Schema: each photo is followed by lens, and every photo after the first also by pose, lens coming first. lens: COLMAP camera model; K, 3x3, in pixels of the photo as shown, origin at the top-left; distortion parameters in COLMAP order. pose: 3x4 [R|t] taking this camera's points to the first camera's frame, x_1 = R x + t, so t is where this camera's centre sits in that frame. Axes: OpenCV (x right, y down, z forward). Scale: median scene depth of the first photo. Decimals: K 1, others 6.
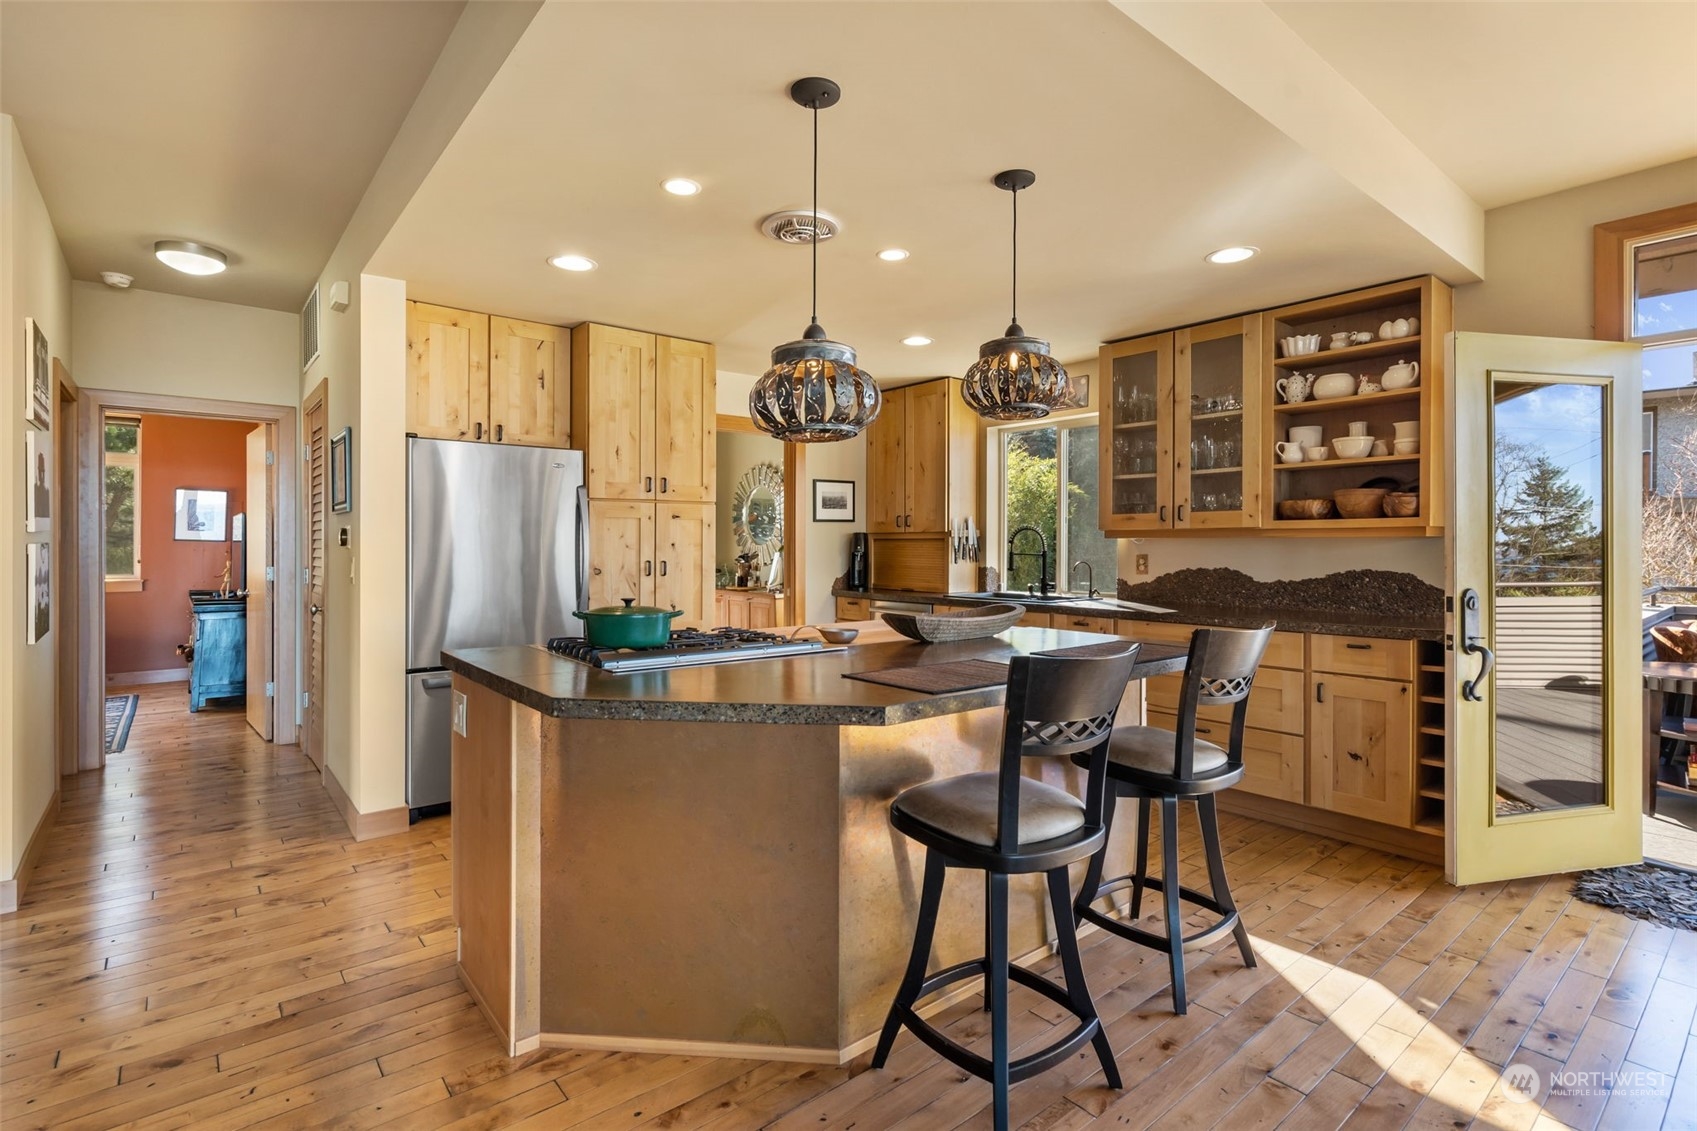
lens RADIAL K [[812.1, 0, 848.0], [0, 812.1, 546.3], [0, 0, 1]] dist [0.000474, 0.000056]
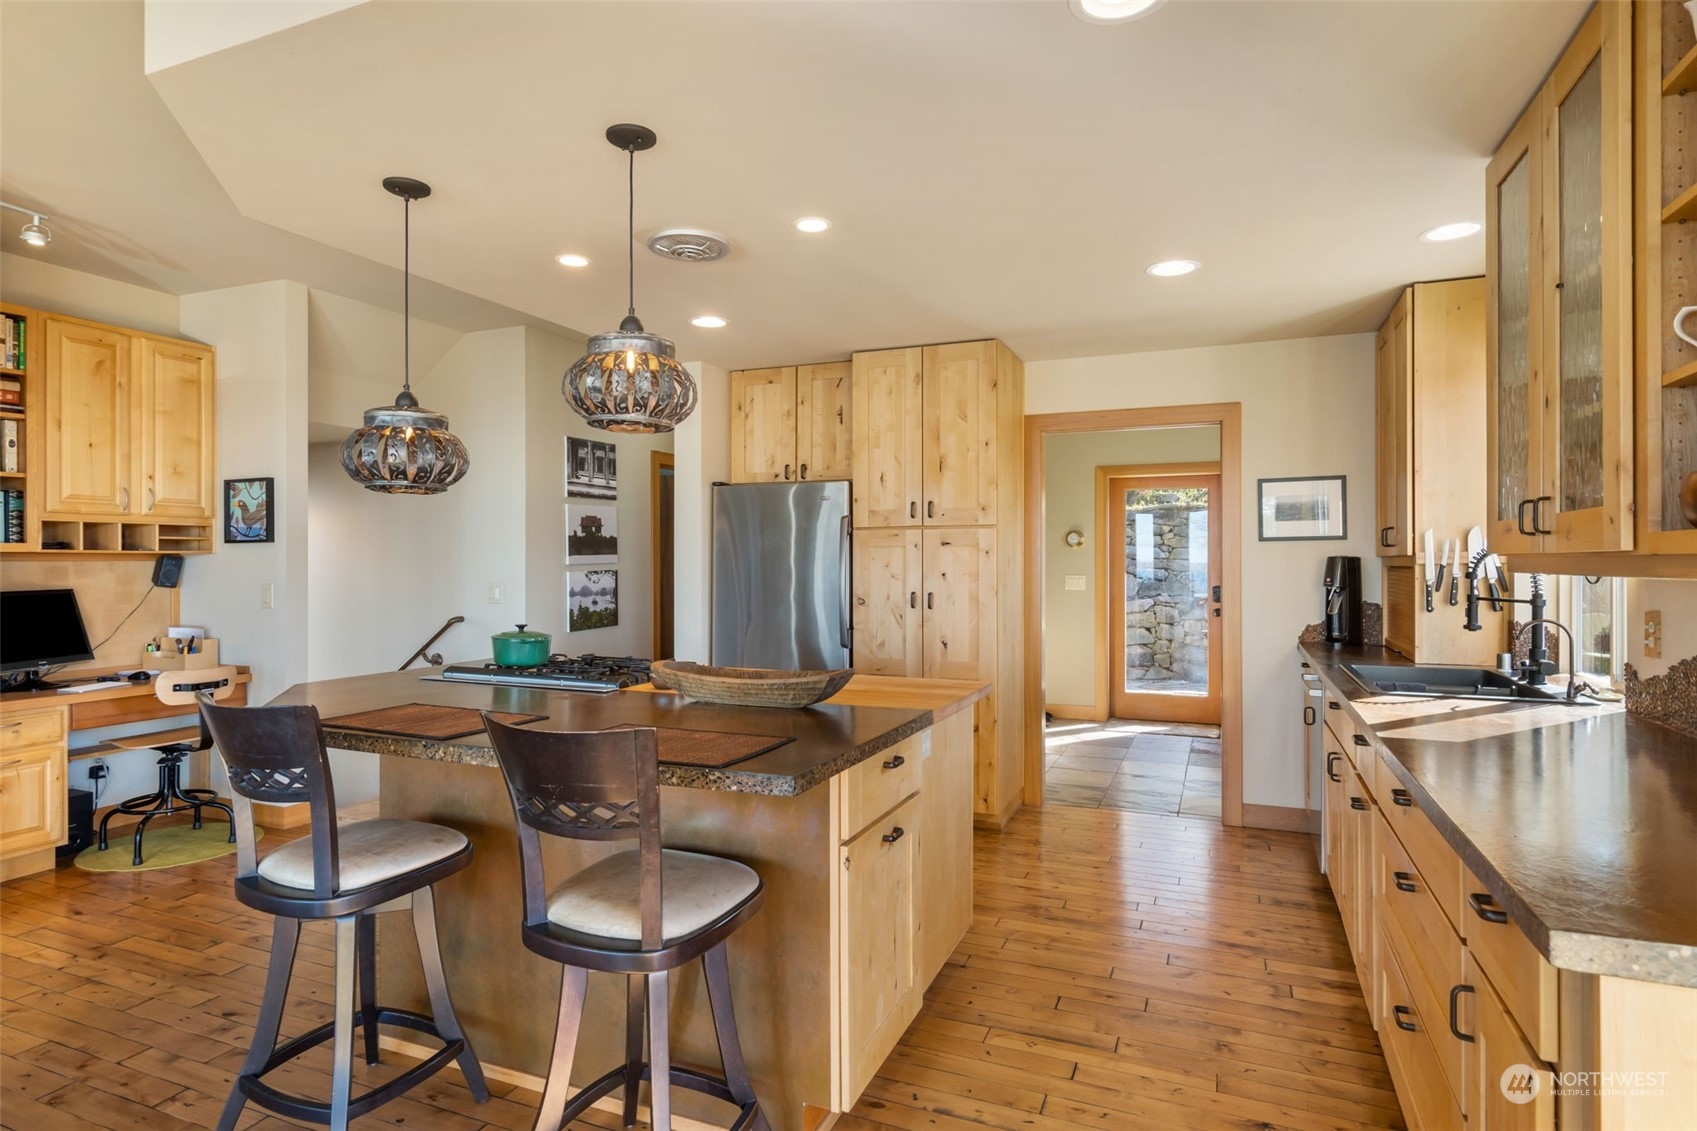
lens RADIAL K [[909.3, 0, 848.5], [0, 909.3, 565.5], [0, 0, 1]] dist [0.000954, 0.000078]
pose [[0.468795, 0.003947, -0.883298, 0.636234], [-0.001012, 0.999992, 0.003931, -0.016222], [0.883306, -0.000949, 0.468795, 0.442283]]
